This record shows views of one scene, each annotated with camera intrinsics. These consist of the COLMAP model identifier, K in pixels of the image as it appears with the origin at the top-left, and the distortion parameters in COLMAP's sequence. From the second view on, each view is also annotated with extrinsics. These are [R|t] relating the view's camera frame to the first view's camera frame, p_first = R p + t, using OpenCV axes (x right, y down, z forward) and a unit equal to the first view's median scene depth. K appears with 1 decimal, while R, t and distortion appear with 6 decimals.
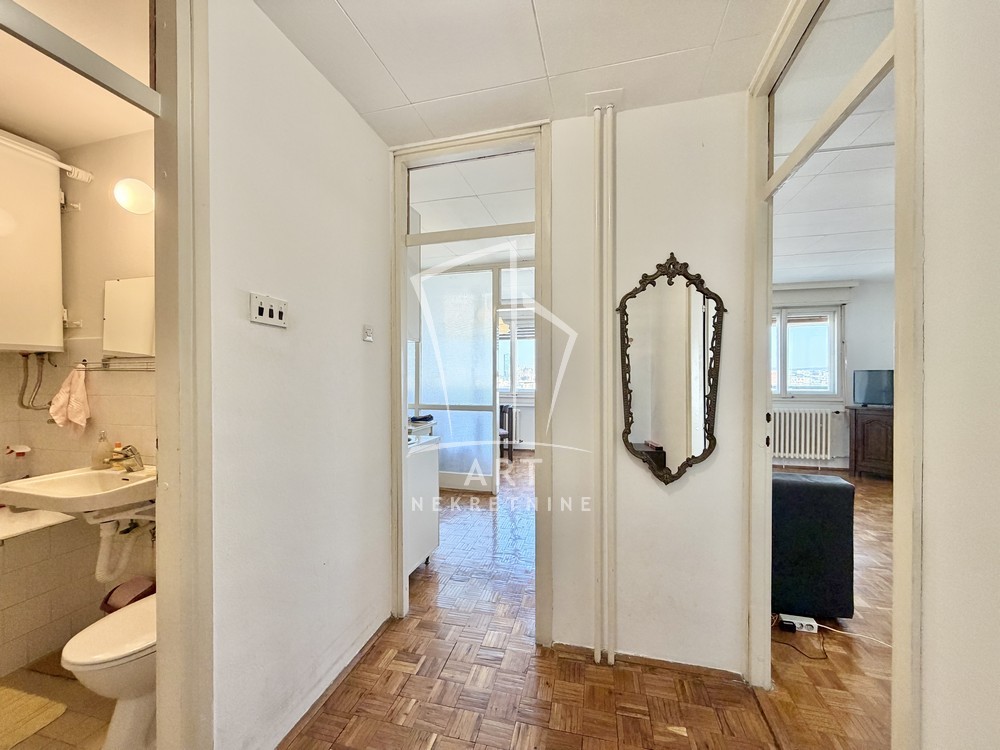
lens RADIAL K [[396.2, 0, 493.8], [0, 396.2, 371.7], [0, 0, 1]] dist [-0.002685, -0.000097]
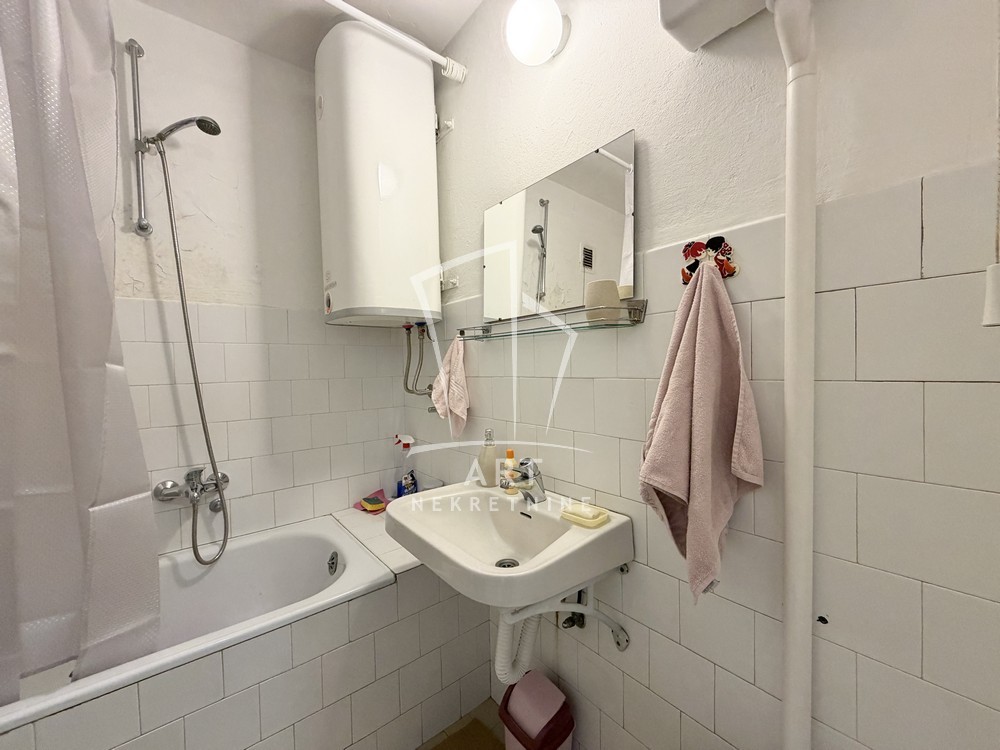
lens RADIAL K [[396.2, 0, 504.1], [0, 396.2, 377.4], [0, 0, 1]] dist [-0.002685, -0.000097]
pose [[0.811408, 0.002429, -0.584475, -0.548783], [0.014691, 0.999591, 0.024550, 0.043825], [0.584296, -0.028506, 0.811040, 0.449626]]
